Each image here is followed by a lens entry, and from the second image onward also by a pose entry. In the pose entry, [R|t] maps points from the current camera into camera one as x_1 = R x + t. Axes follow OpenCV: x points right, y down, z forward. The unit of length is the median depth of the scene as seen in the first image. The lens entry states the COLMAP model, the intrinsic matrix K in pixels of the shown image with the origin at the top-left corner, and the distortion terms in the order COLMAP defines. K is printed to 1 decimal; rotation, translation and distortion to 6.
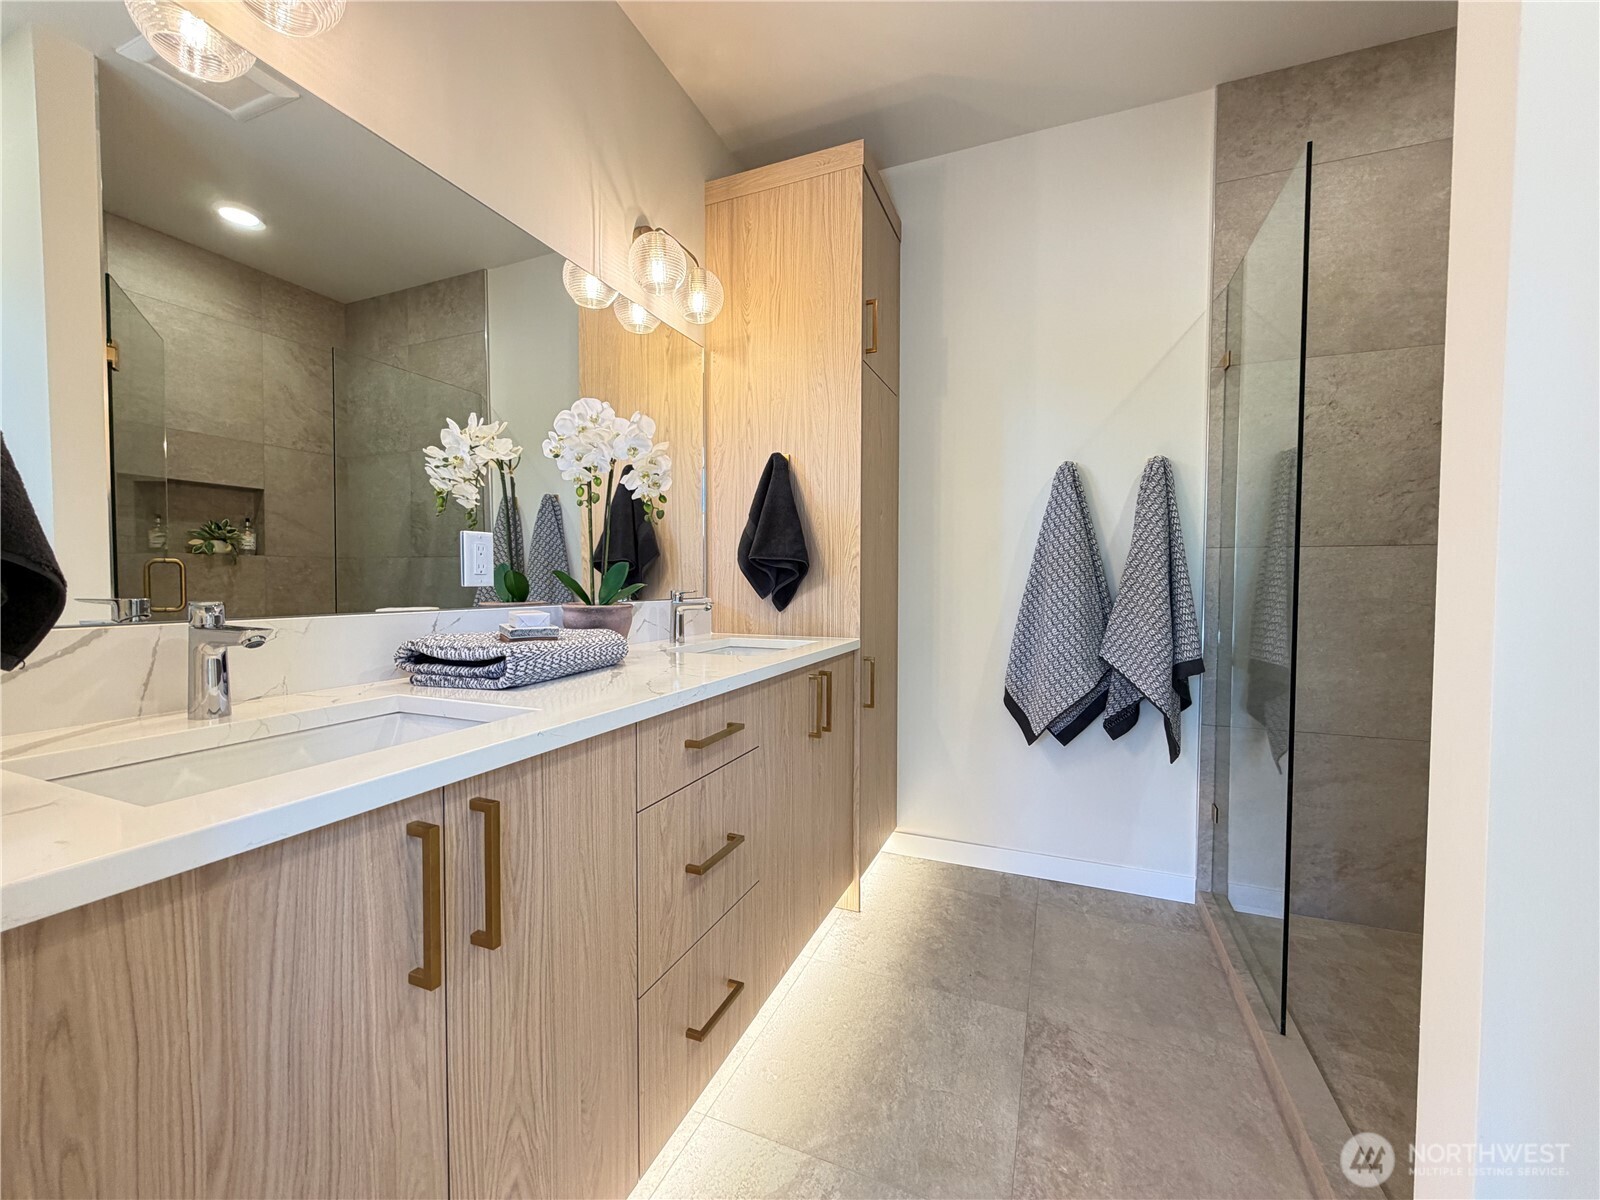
lens RADIAL K [[641.0, 0, 795.0], [0, 641.0, 600.8], [0, 0, 1]] dist [0.000594, -0.000045]
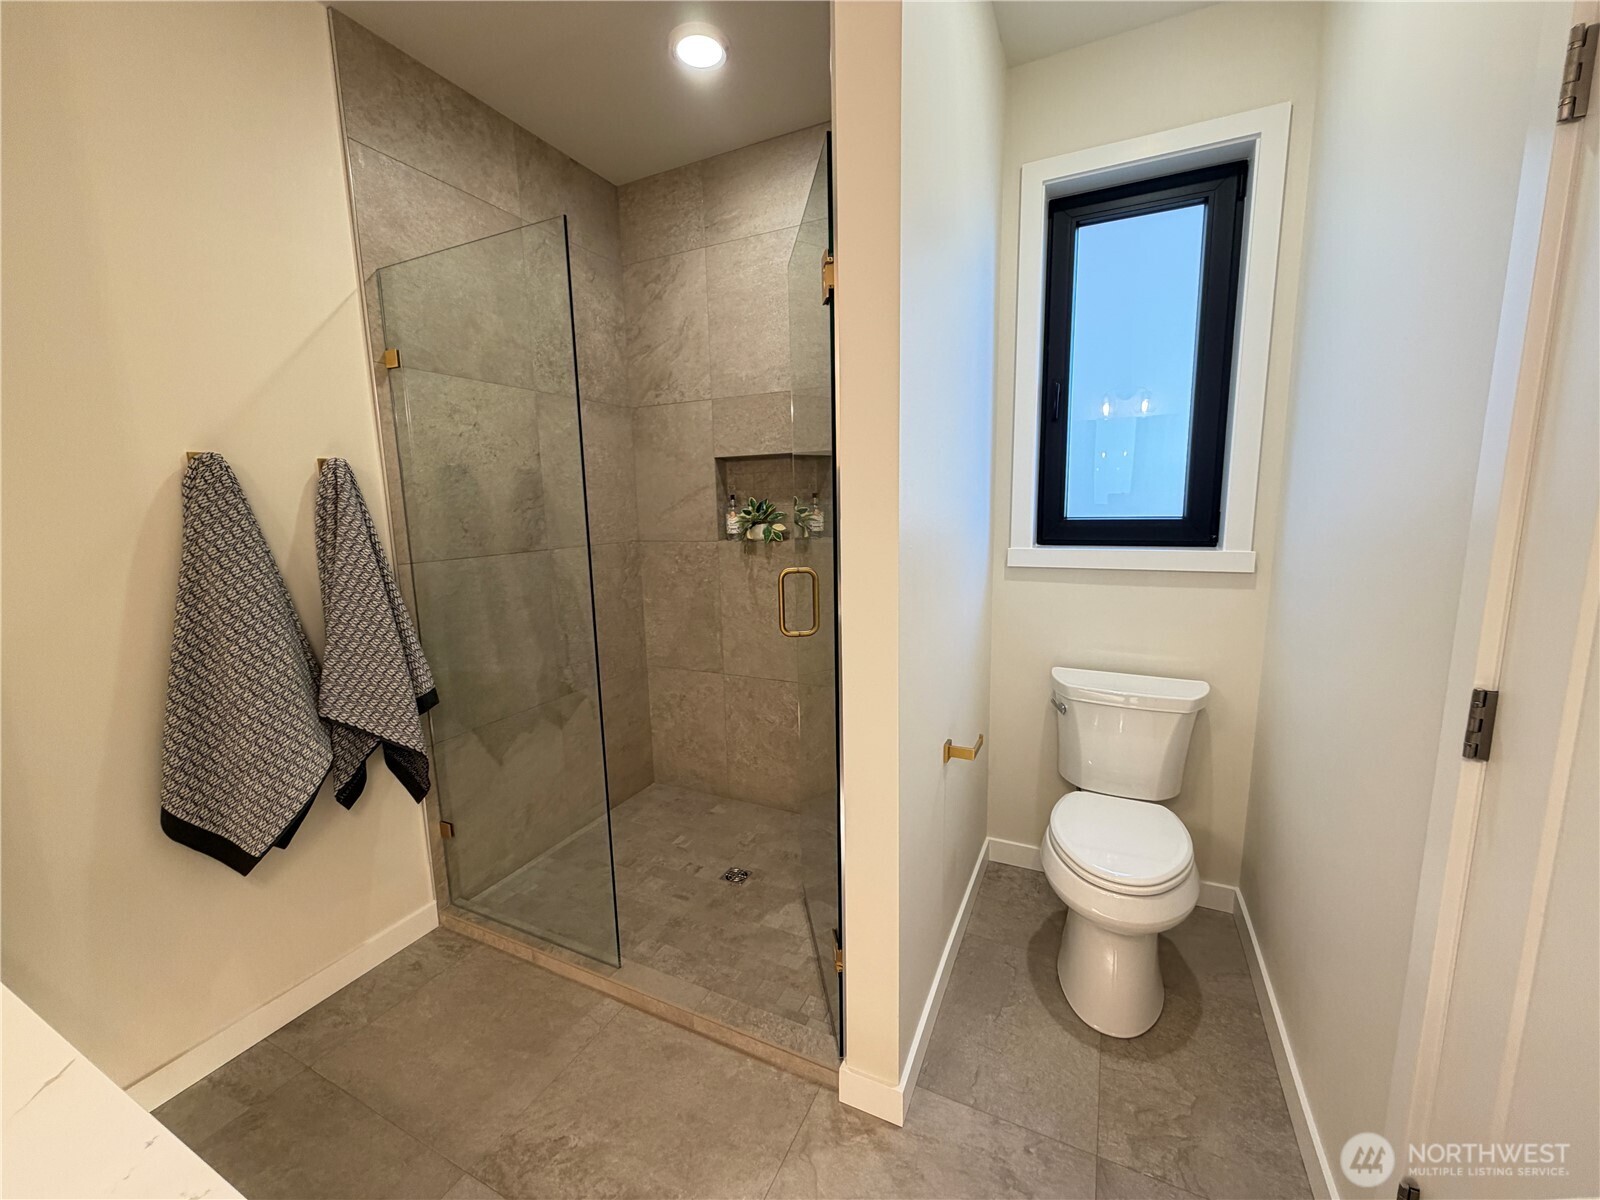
lens RADIAL K [[641.0, 0, 795.0], [0, 641.0, 600.8], [0, 0, 1]] dist [0.000594, -0.000045]
pose [[0.060084, -0.159200, 0.985416, -0.256207], [0.054786, 0.986238, 0.155992, -0.156519], [-0.996689, 0.044615, 0.067979, 0.408086]]
